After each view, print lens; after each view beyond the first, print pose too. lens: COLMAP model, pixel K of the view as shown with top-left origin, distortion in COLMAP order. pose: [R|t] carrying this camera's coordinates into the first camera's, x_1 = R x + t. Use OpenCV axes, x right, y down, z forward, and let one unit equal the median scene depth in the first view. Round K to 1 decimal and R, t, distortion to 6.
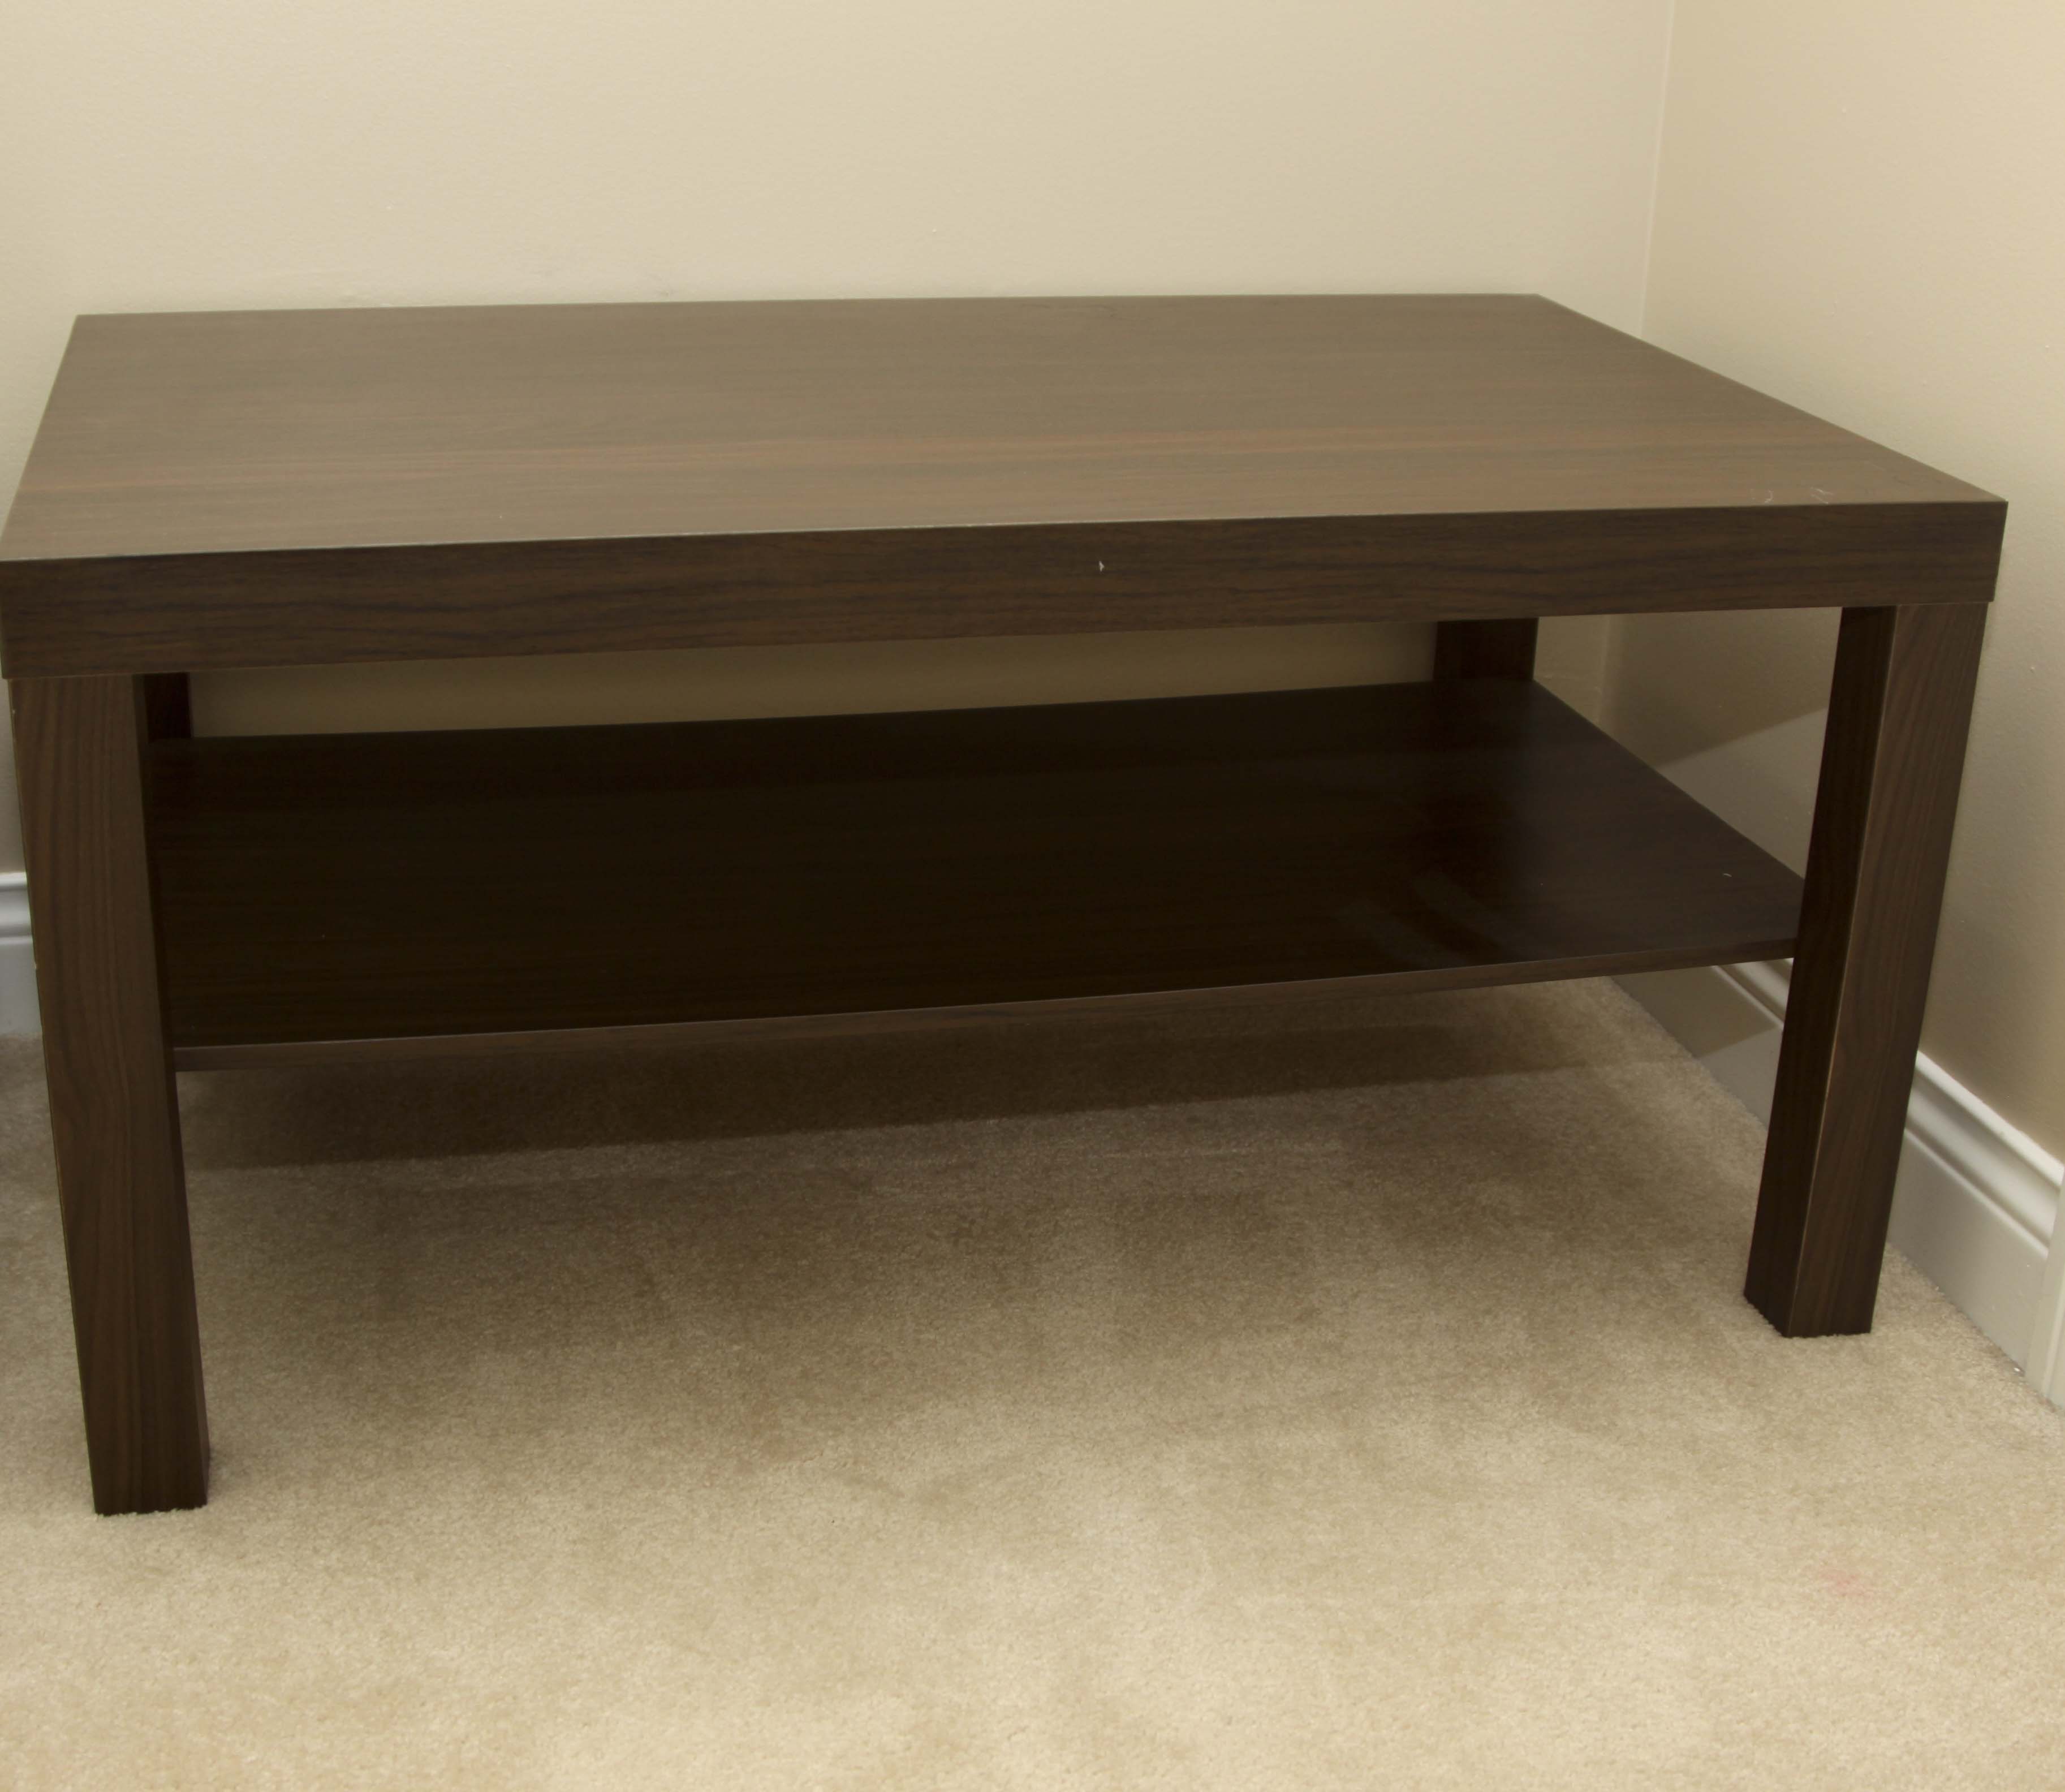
lens RADIAL K [[2916.1, 0, 943.2], [0, 2916.1, 895.1], [0, 0, 1]] dist [-0.135901, 0.048903]
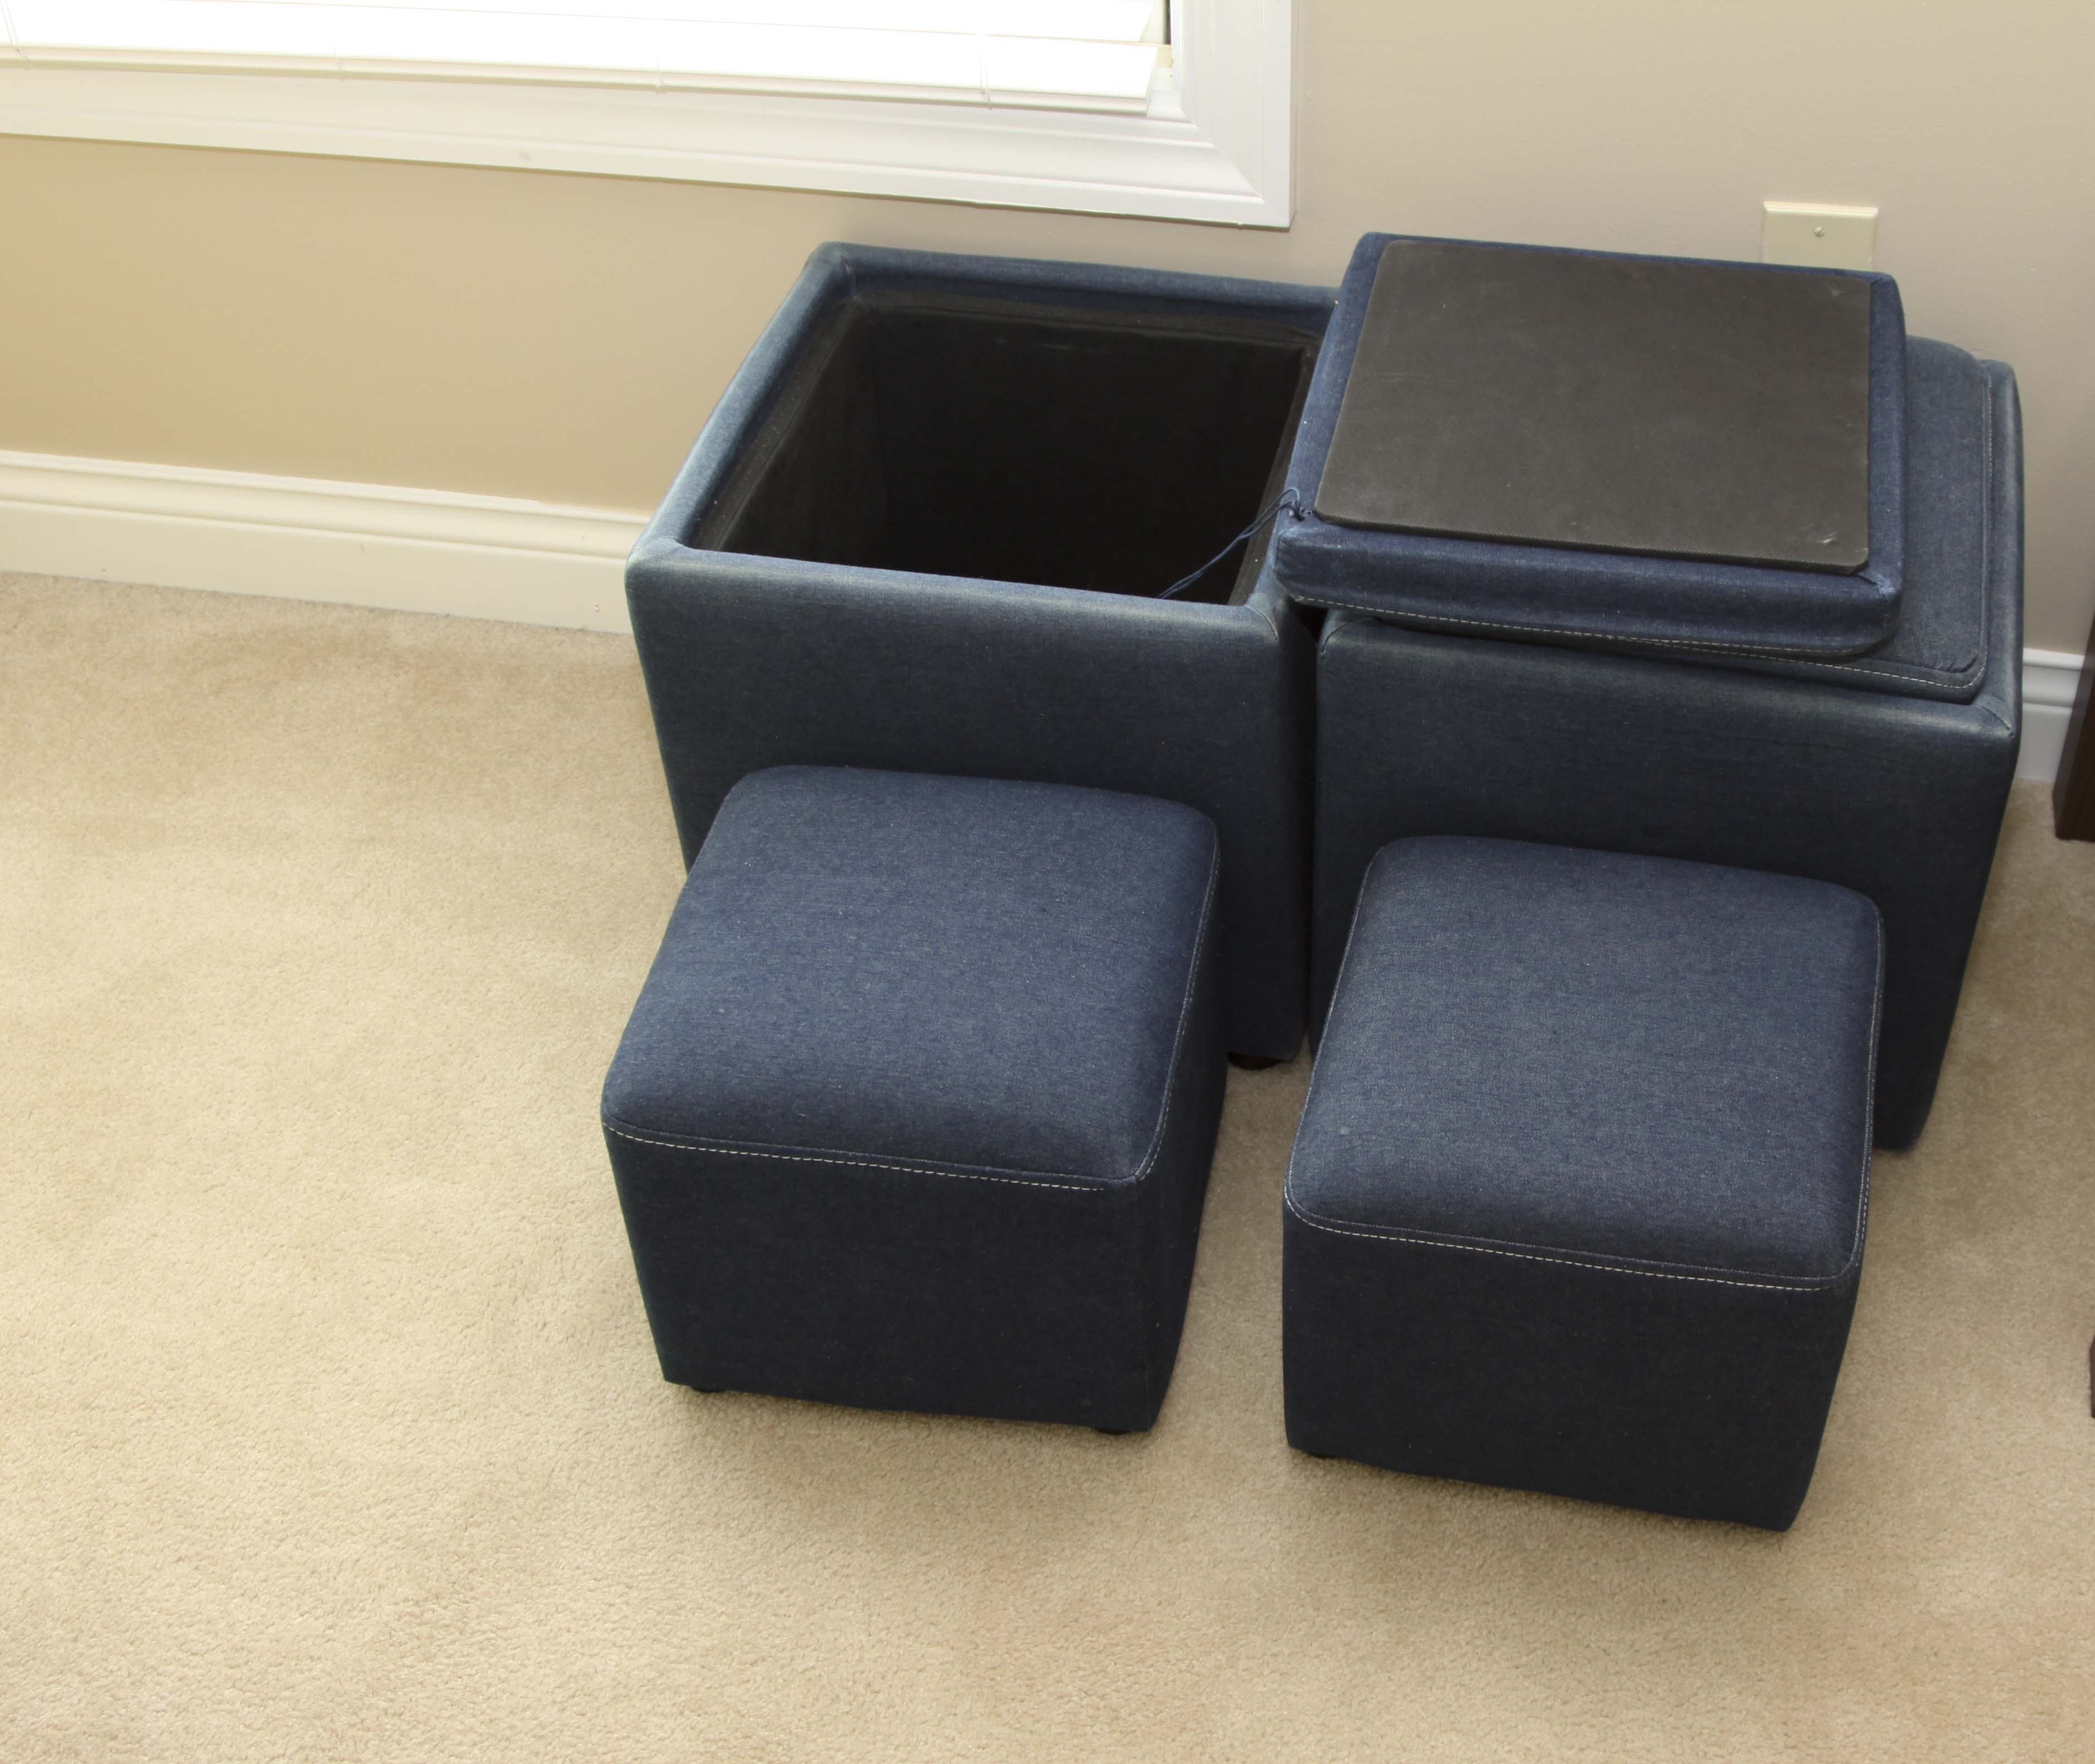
lens RADIAL K [[2766.5, 0, 1172.6], [0, 2766.5, 880.0], [0, 0, 1]] dist [-0.118321, -0.104205]
pose [[0.919470, 0.236052, -0.314412, -0.339874], [-0.108371, 0.920889, 0.374458, -0.379838], [0.377931, -0.310230, 0.872311, -0.088759]]
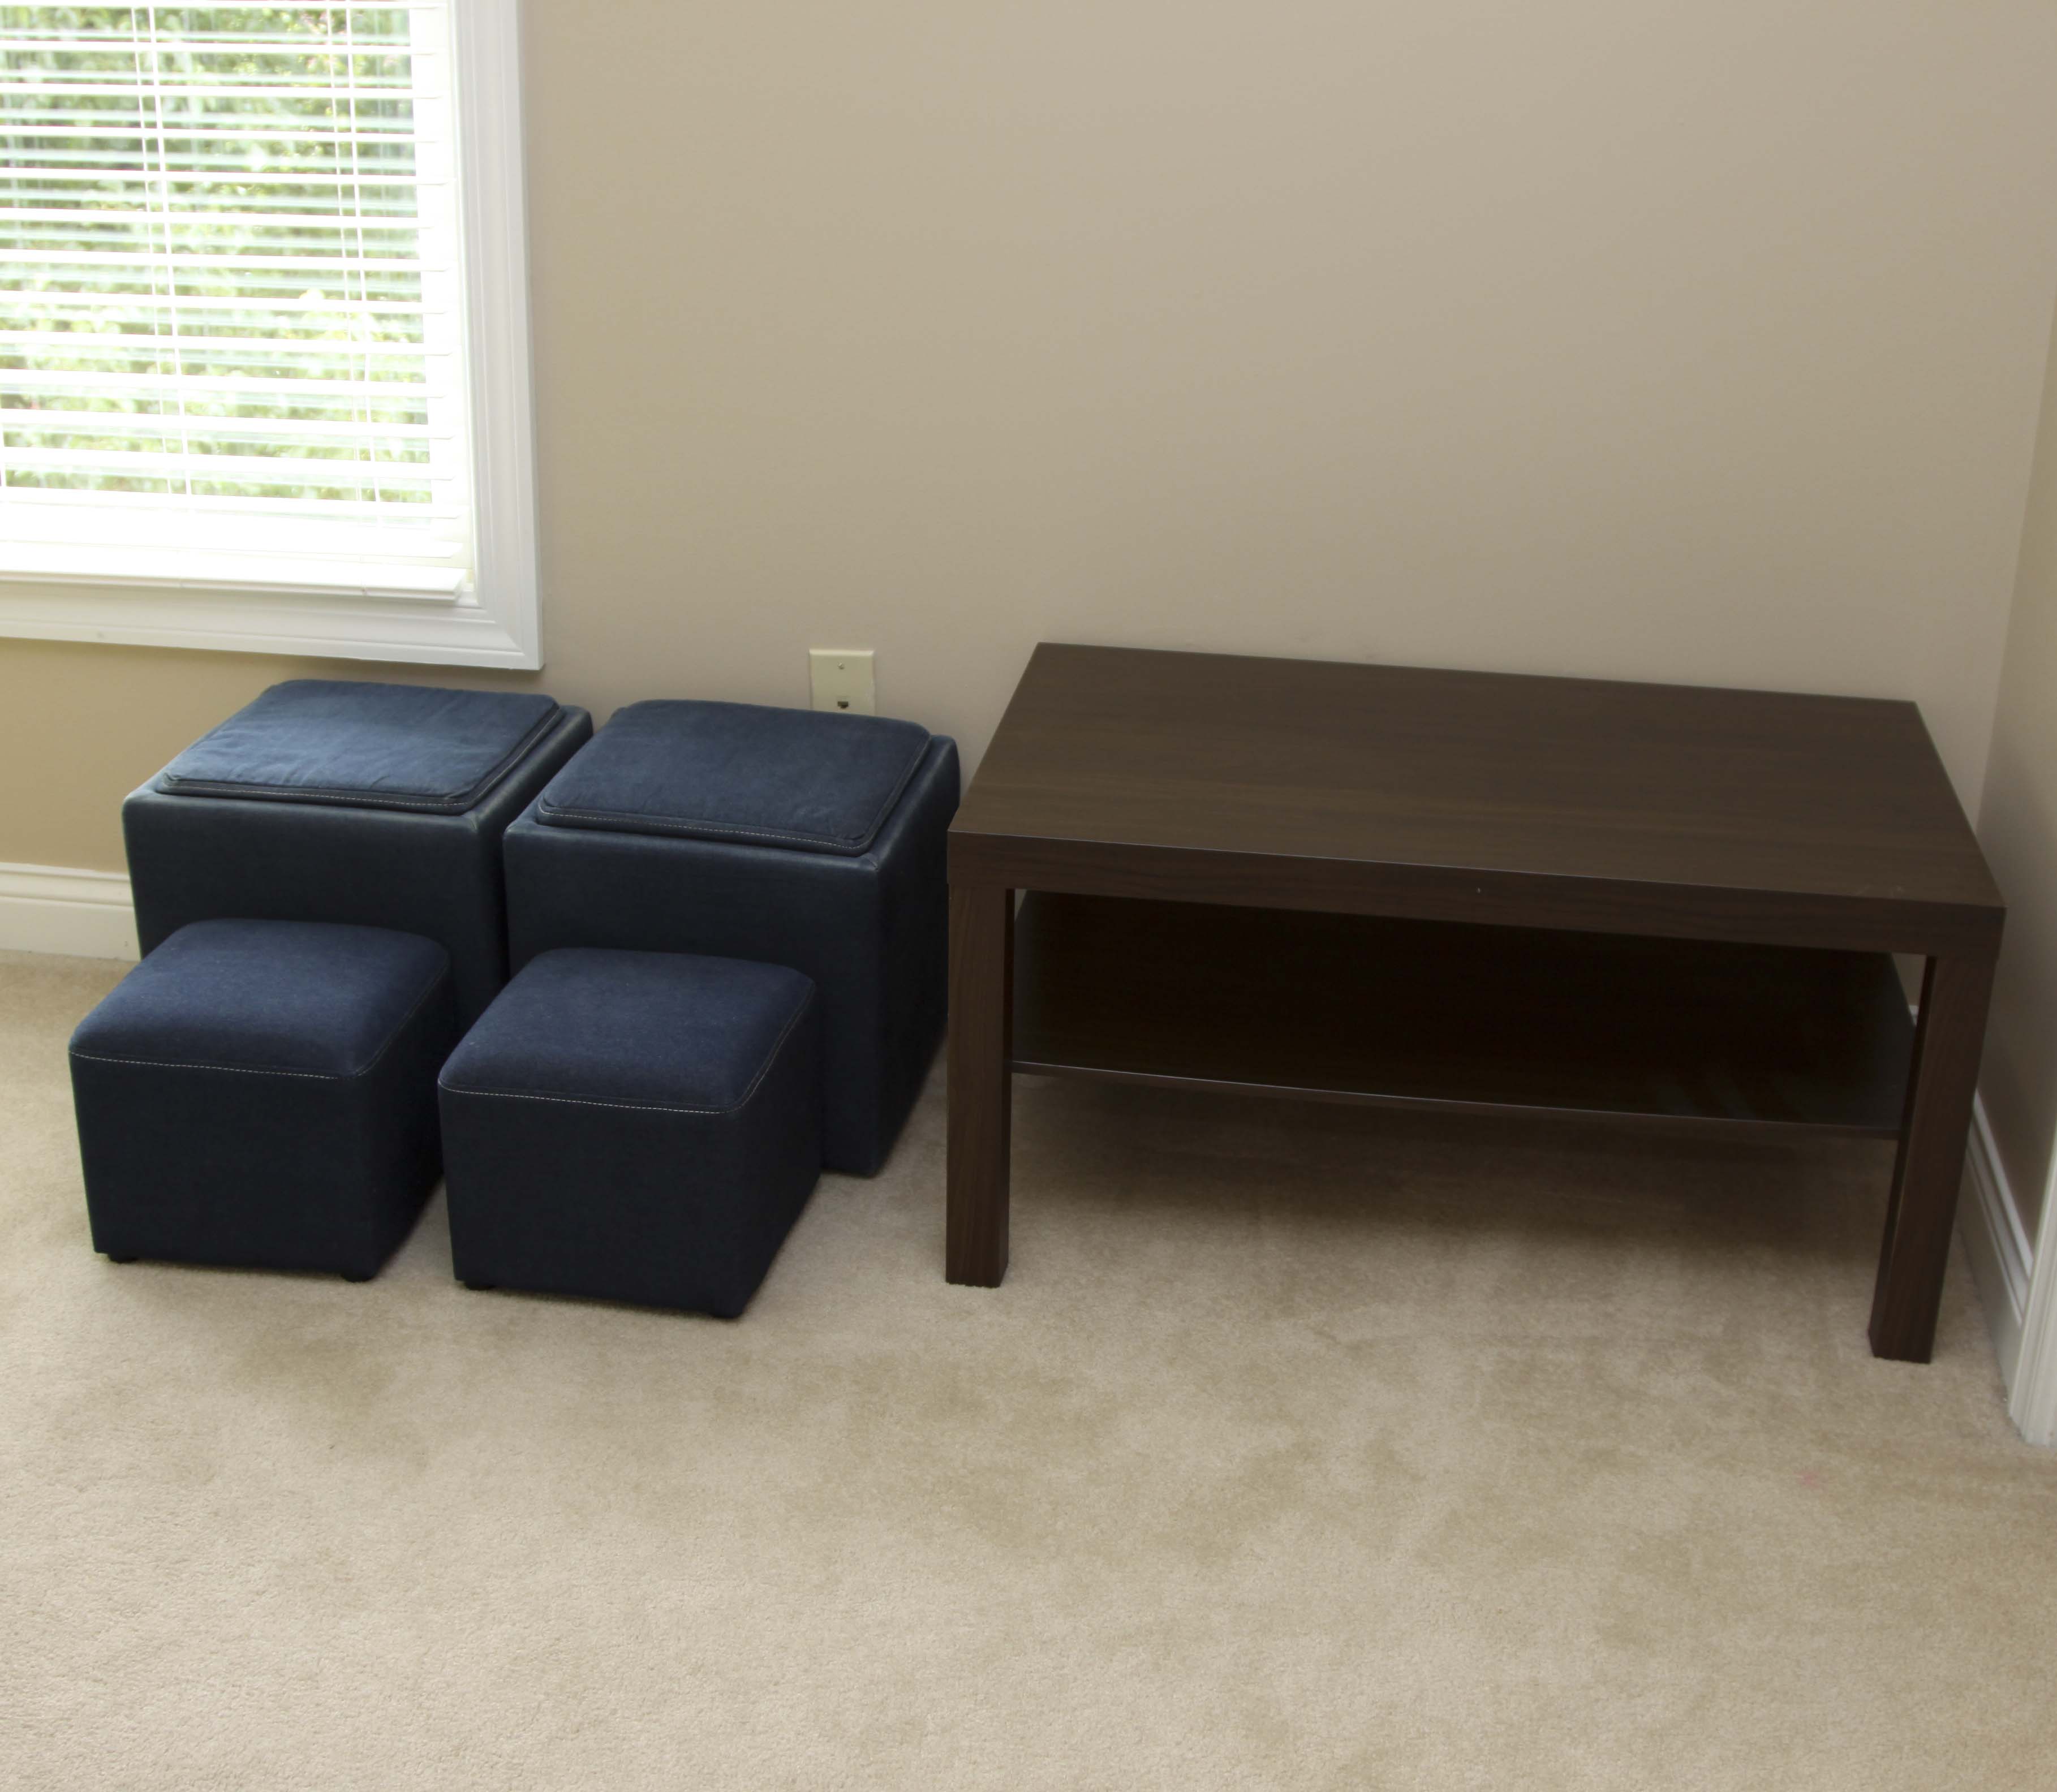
lens RADIAL K [[2904.4, 0, 939.5], [0, 2904.4, 895.1], [0, 0, 1]] dist [-0.135901, 0.048903]
pose [[0.924366, 0.128080, -0.359364, 0.394763], [-0.124711, 0.991656, 0.032647, -0.120258], [0.360547, 0.014639, 0.932626, -0.902970]]
